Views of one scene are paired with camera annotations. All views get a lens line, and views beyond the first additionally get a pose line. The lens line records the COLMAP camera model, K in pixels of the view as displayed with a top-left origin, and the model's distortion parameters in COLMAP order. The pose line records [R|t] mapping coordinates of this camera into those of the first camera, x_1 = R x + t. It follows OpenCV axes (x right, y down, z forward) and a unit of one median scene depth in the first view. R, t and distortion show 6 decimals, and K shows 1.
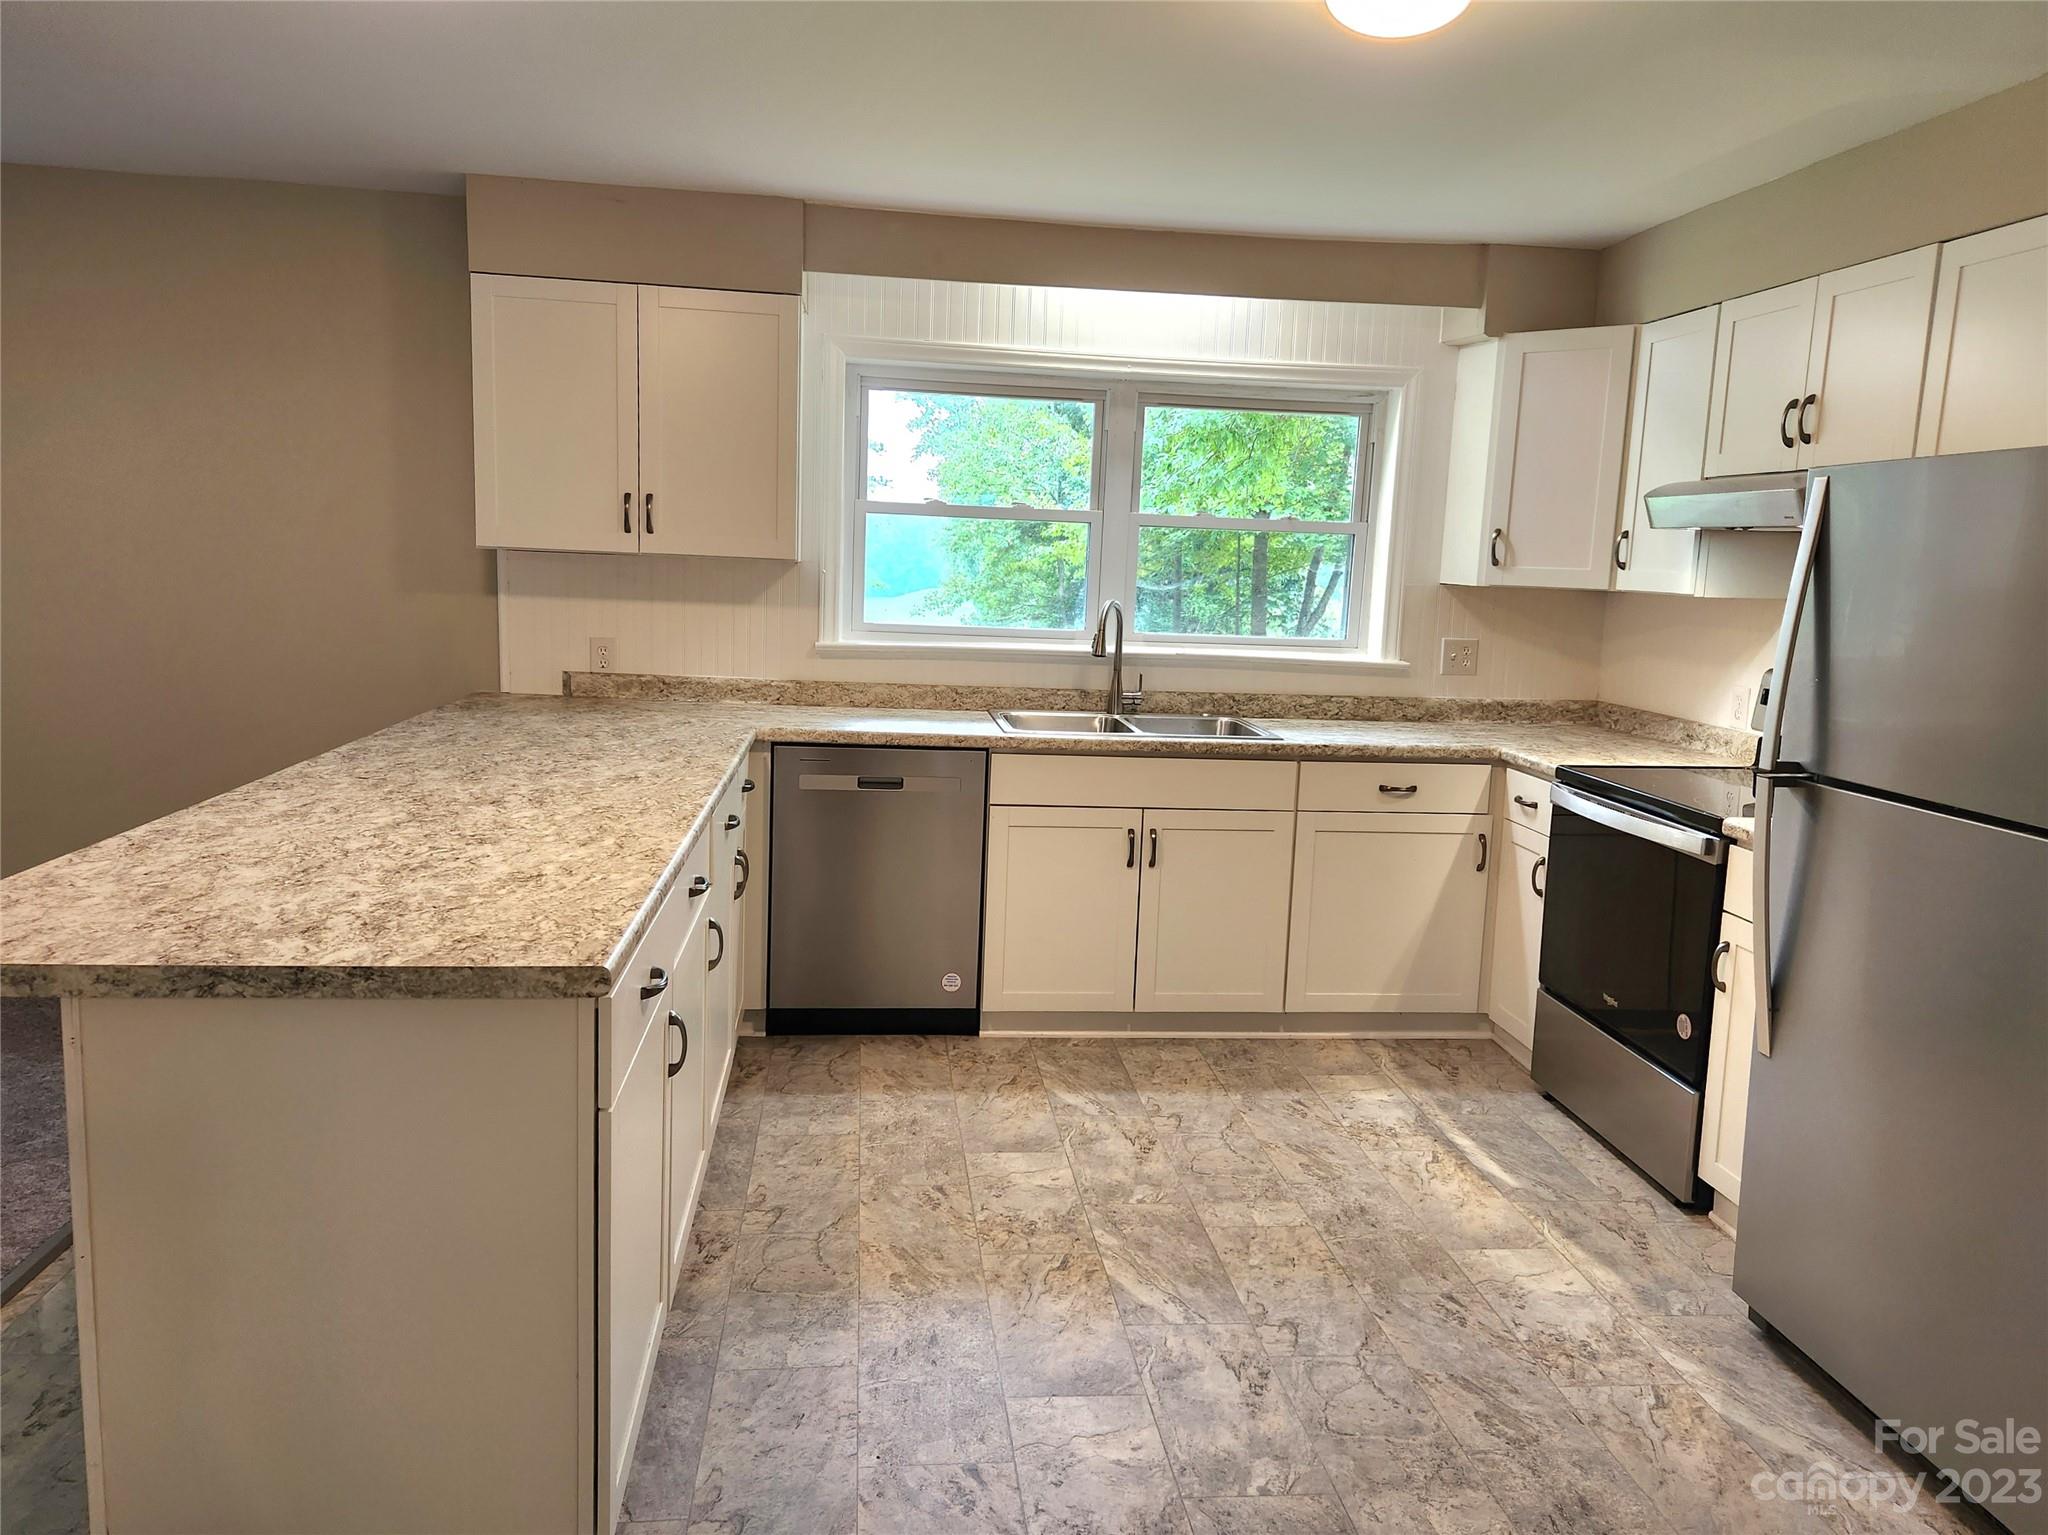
lens RADIAL K [[1422.7, 0, 1031.2], [0, 1422.7, 758.0], [0, 0, 1]] dist [0.089520, -0.081512]
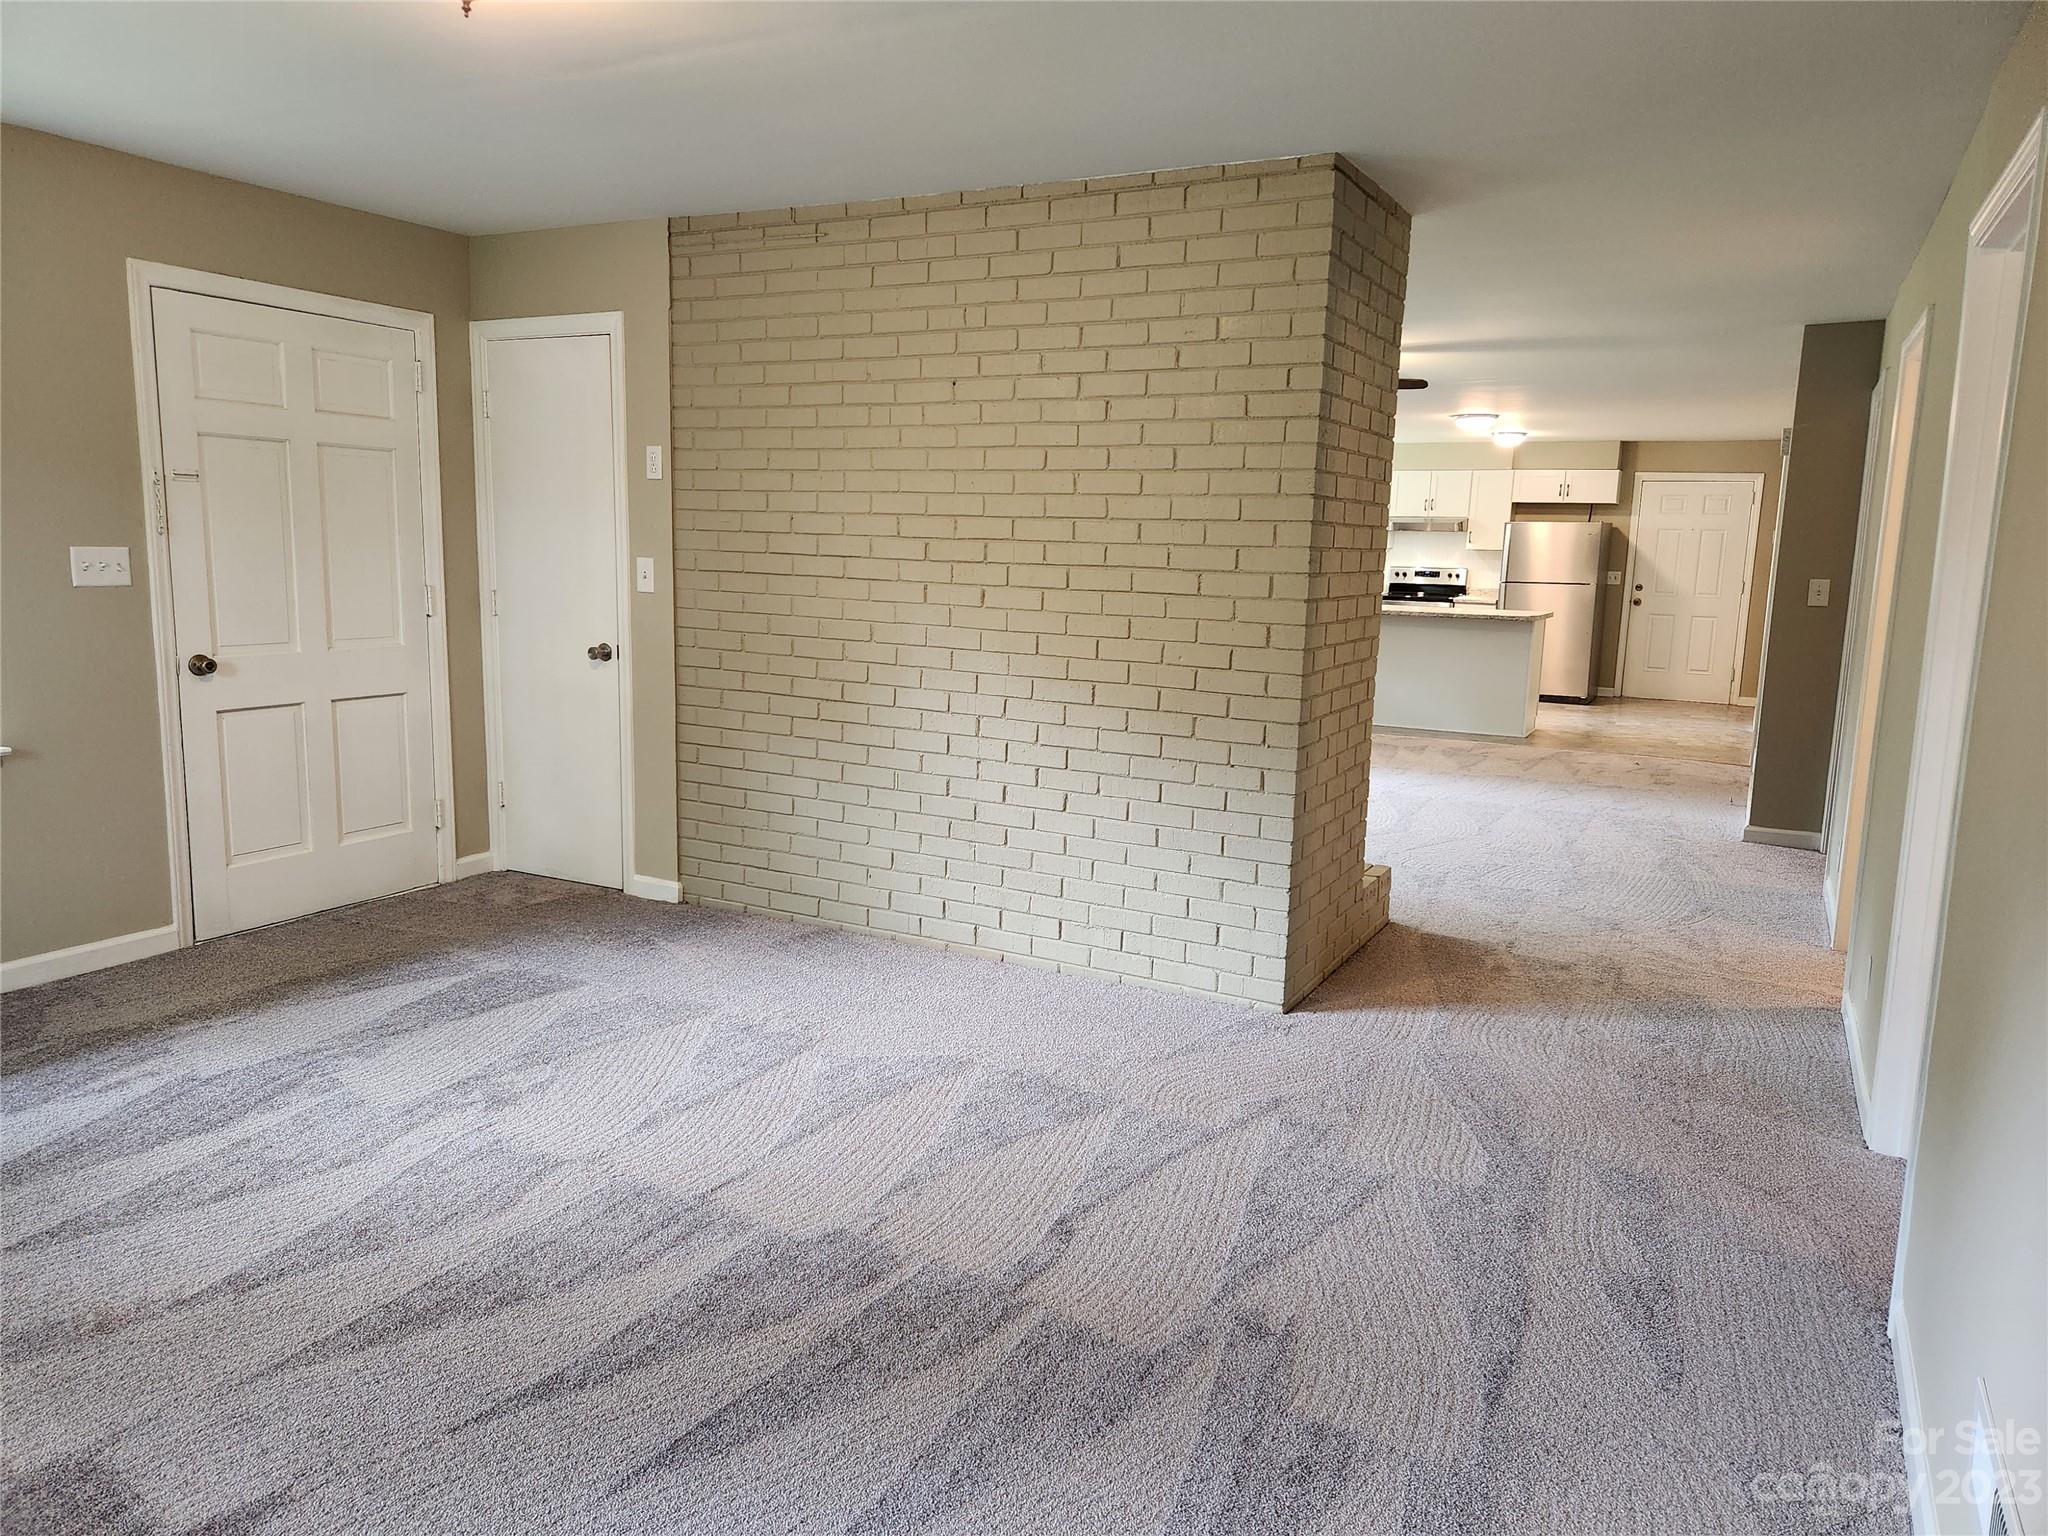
lens RADIAL K [[1370.0, 0, 1022.7], [0, 1370.0, 754.1], [0, 0, 1]] dist [0.086139, -0.077794]
pose [[0.567081, -0.154018, 0.809134, -2.795150], [0.116216, 0.987496, 0.106519, -0.067892], [-0.815422, 0.033629, 0.577890, -0.254791]]
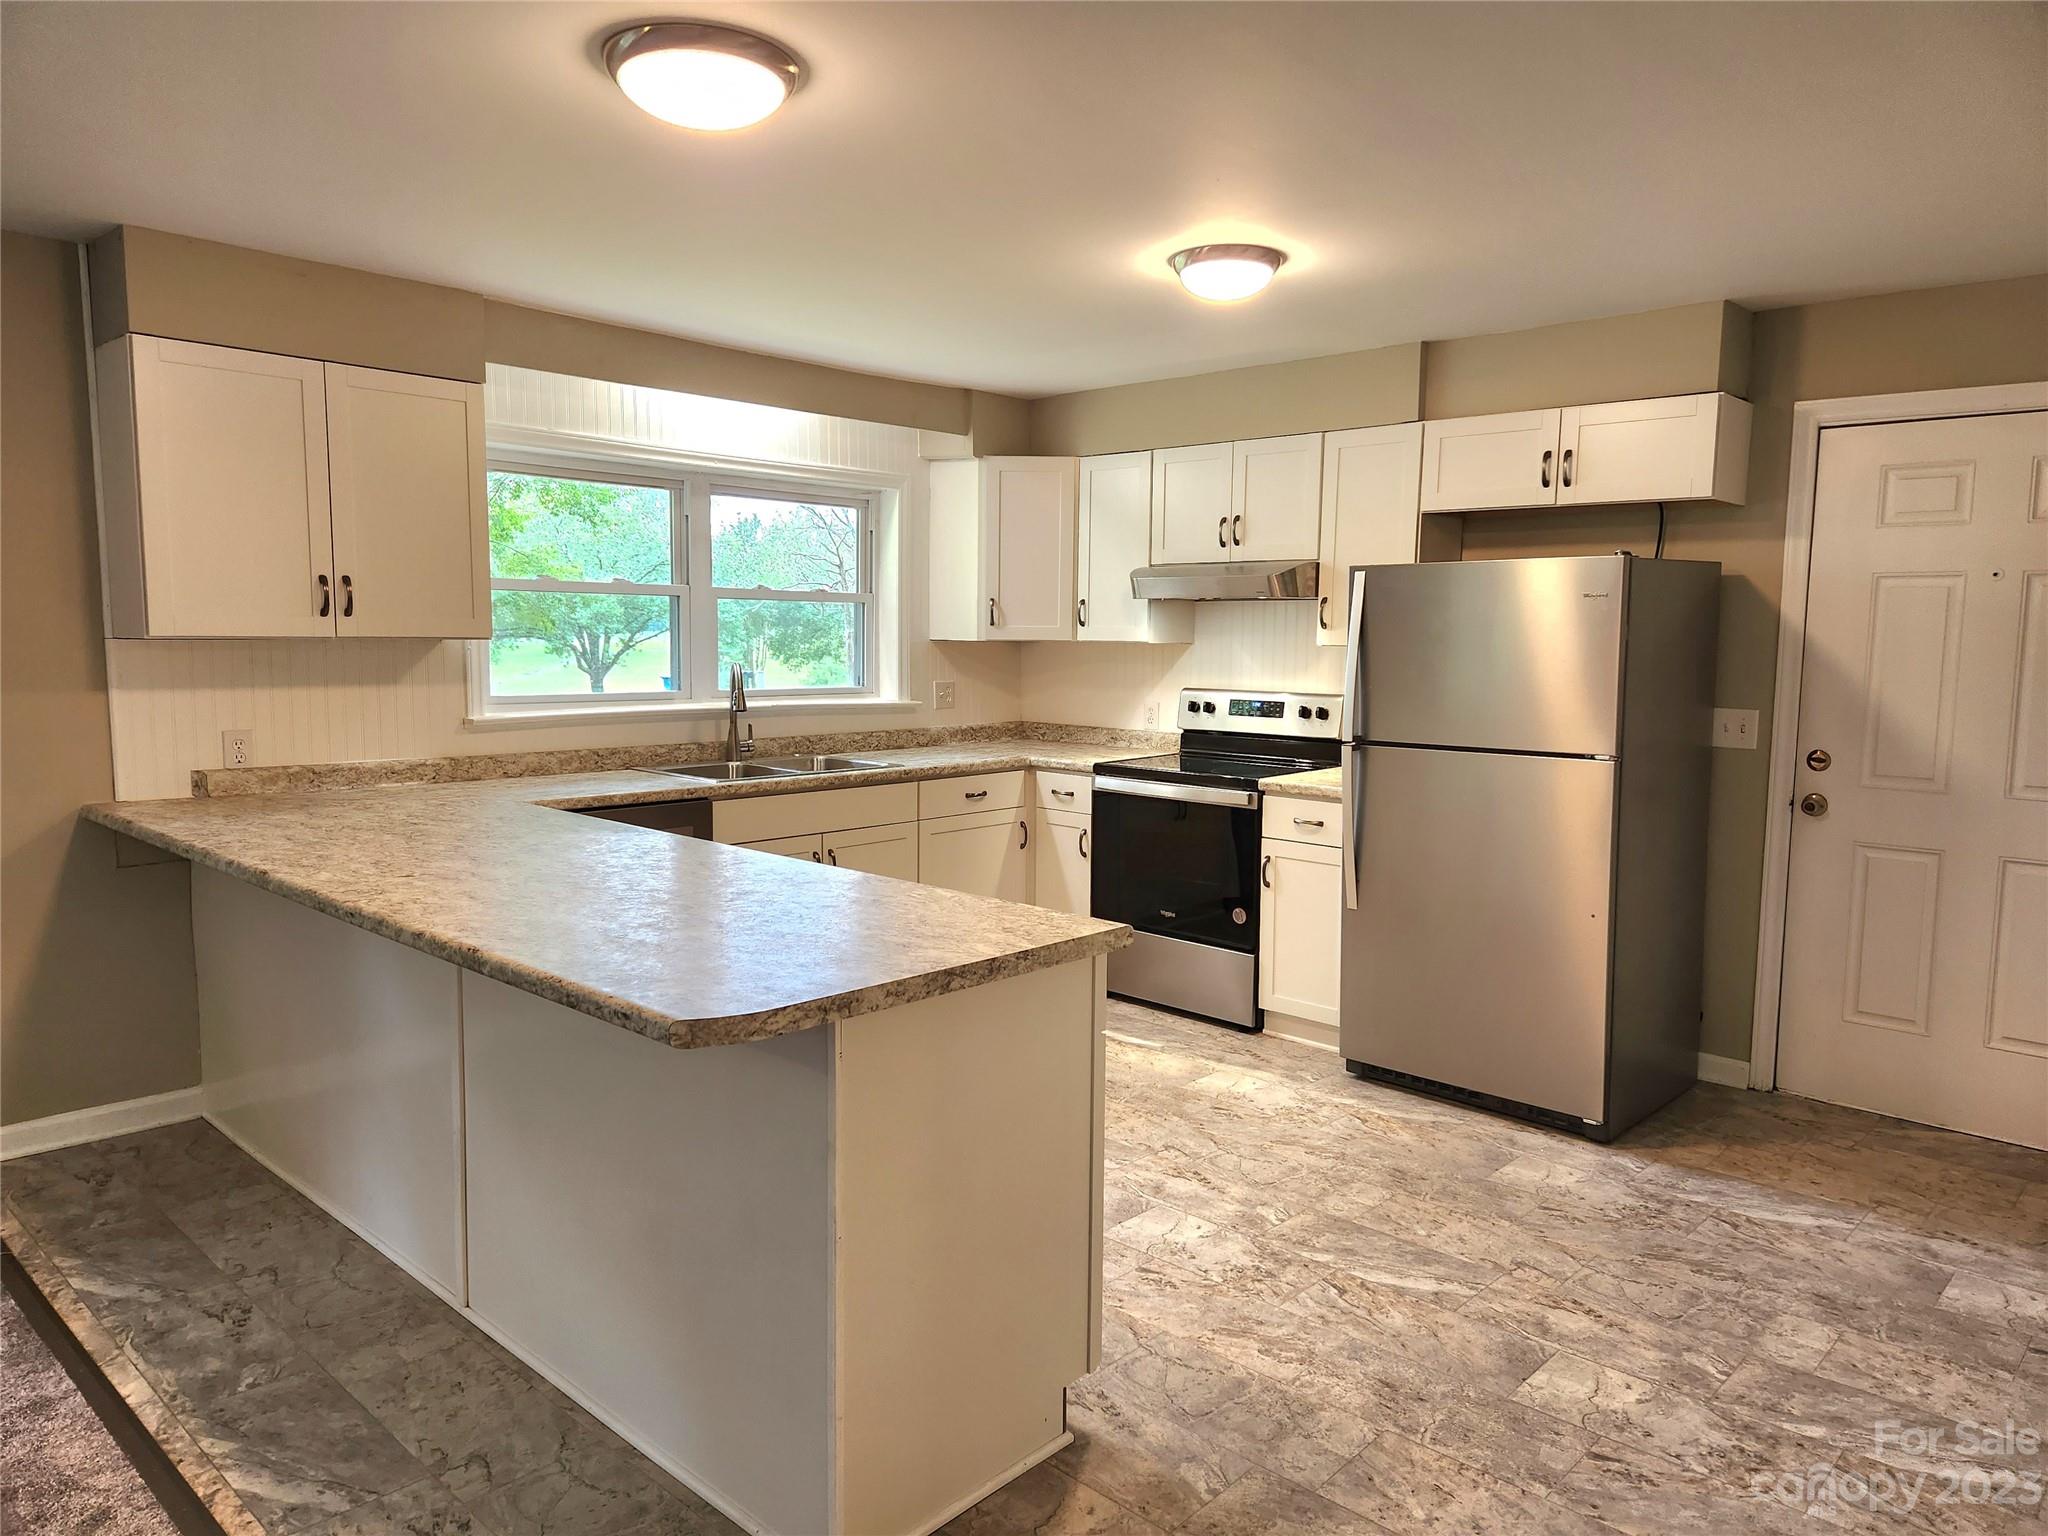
lens RADIAL K [[1359.4, 0, 1016.7], [0, 1359.4, 771.0], [0, 0, 1]] dist [0.090055, -0.076000]
pose [[0.765270, -0.098503, 0.636128, -0.514847], [0.112427, 0.993486, 0.018588, -0.019523], [-0.633816, 0.057293, 0.771359, 0.003087]]
